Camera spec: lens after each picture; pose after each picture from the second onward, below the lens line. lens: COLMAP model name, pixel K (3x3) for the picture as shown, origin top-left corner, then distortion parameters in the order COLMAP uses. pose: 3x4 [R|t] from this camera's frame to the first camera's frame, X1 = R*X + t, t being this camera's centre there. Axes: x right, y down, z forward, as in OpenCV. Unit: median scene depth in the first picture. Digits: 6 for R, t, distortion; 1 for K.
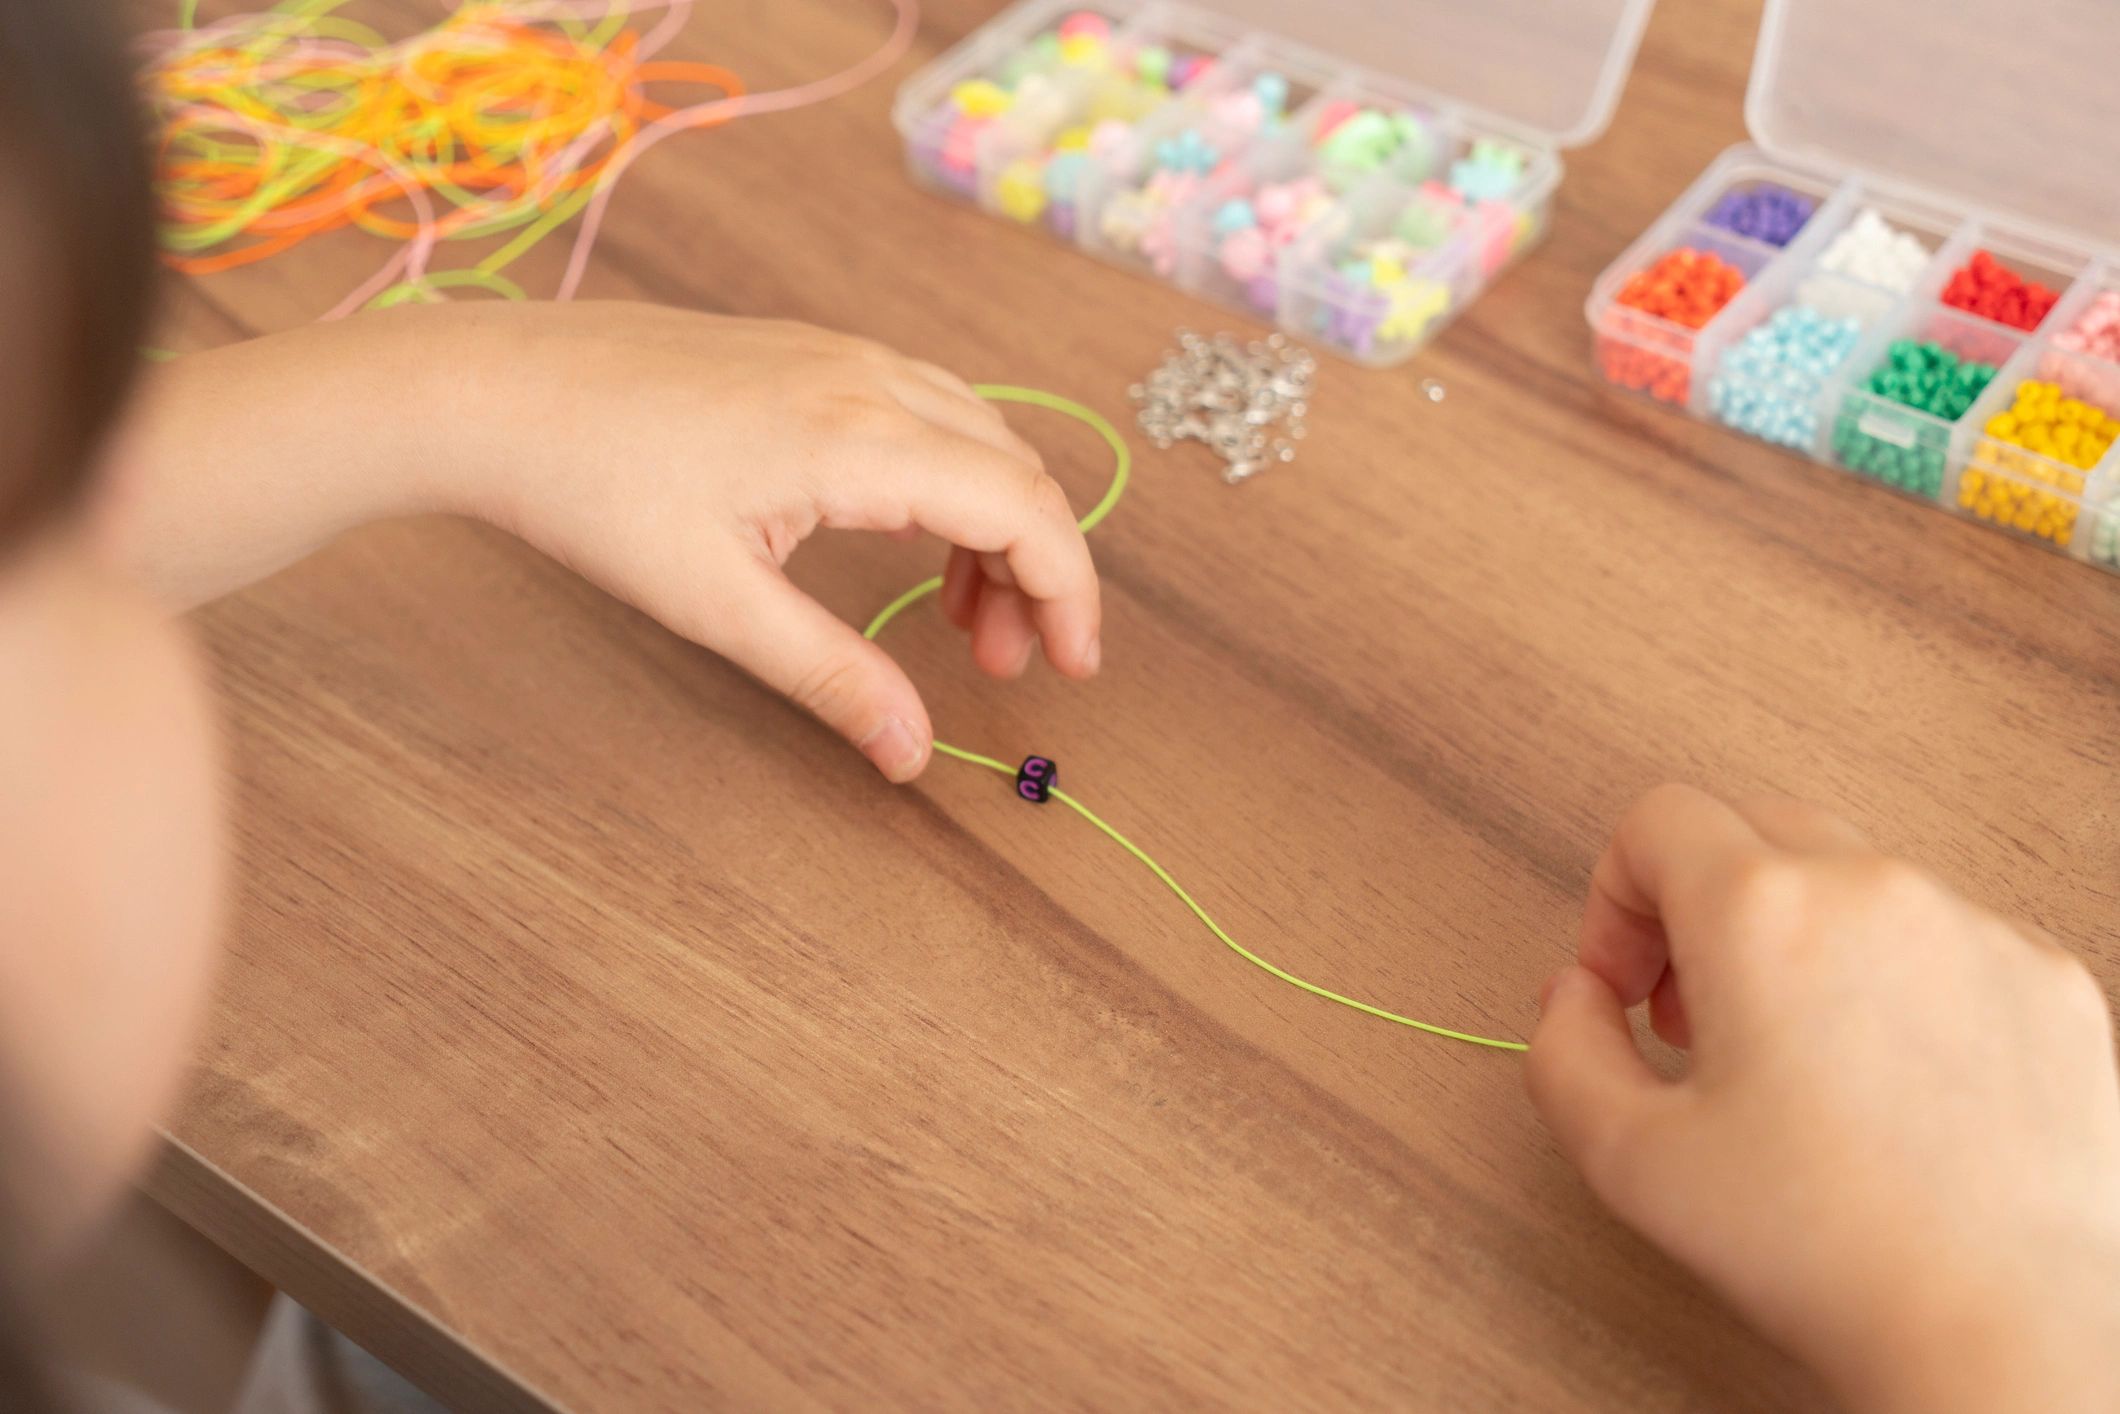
lens RADIAL K [[3115.5, 0, 1060.2], [0, 3115.5, 704.4], [0, 0, 1]] dist [0.140726, 0.000000]
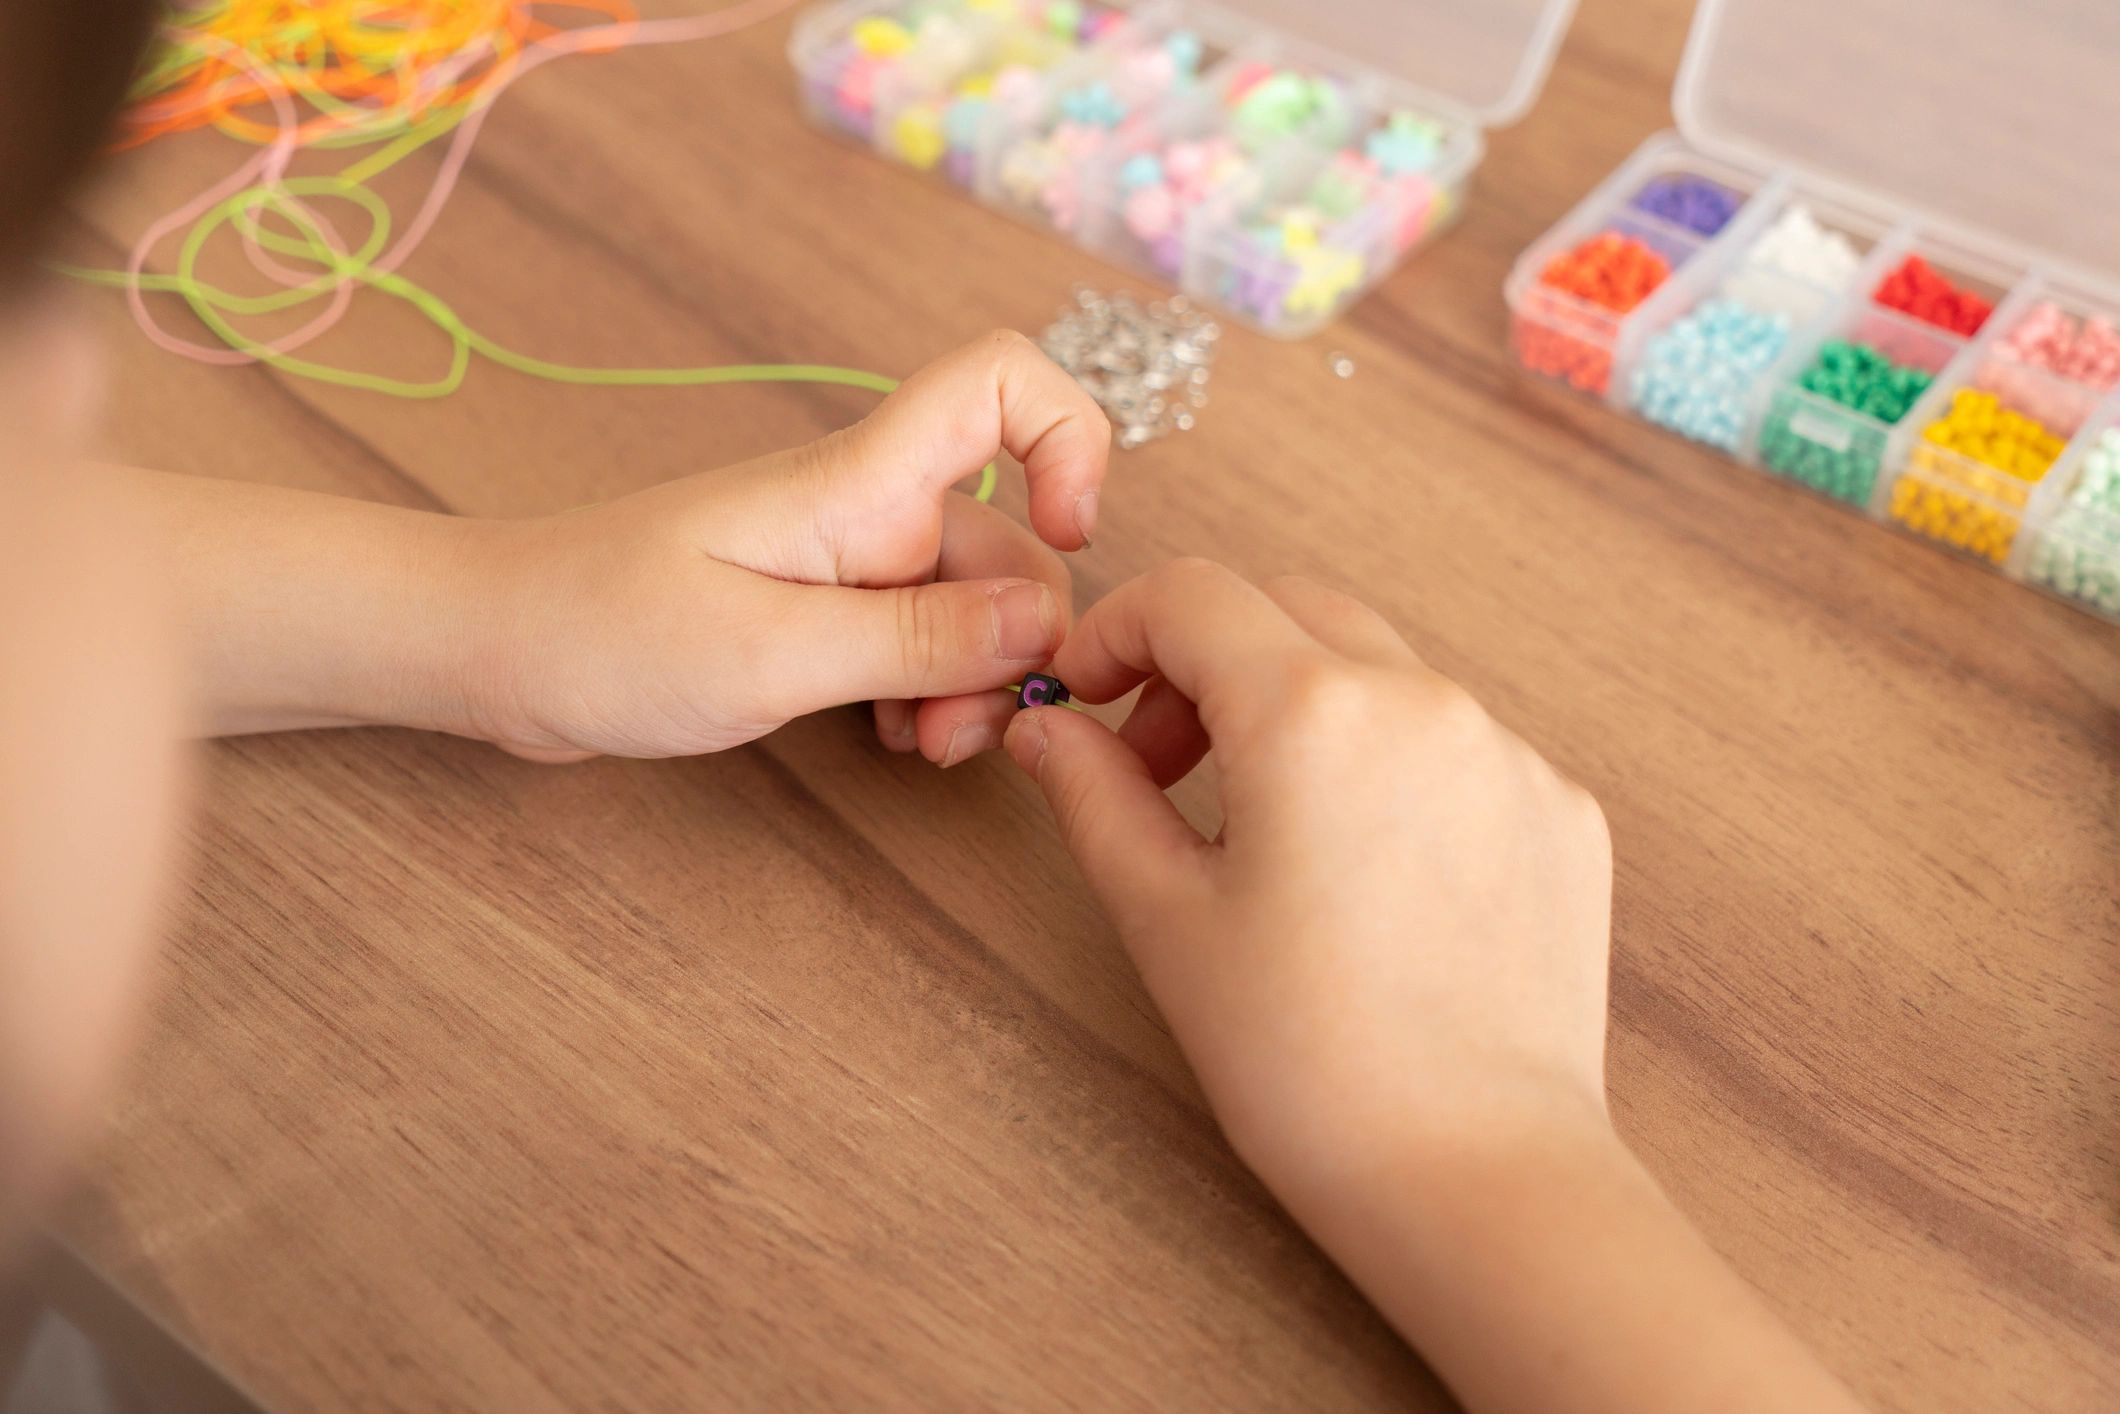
lens RADIAL K [[2704.7, 0, 1055.5], [0, 2704.7, 713.3], [0, 0, 1]] dist [0.081272, 0.000000]
pose [[0.997182, 0.055773, 0.050171, -0.003144], [-0.056219, 0.998390, 0.007512, 0.004501], [-0.049671, -0.010312, 0.998712, 0.200162]]
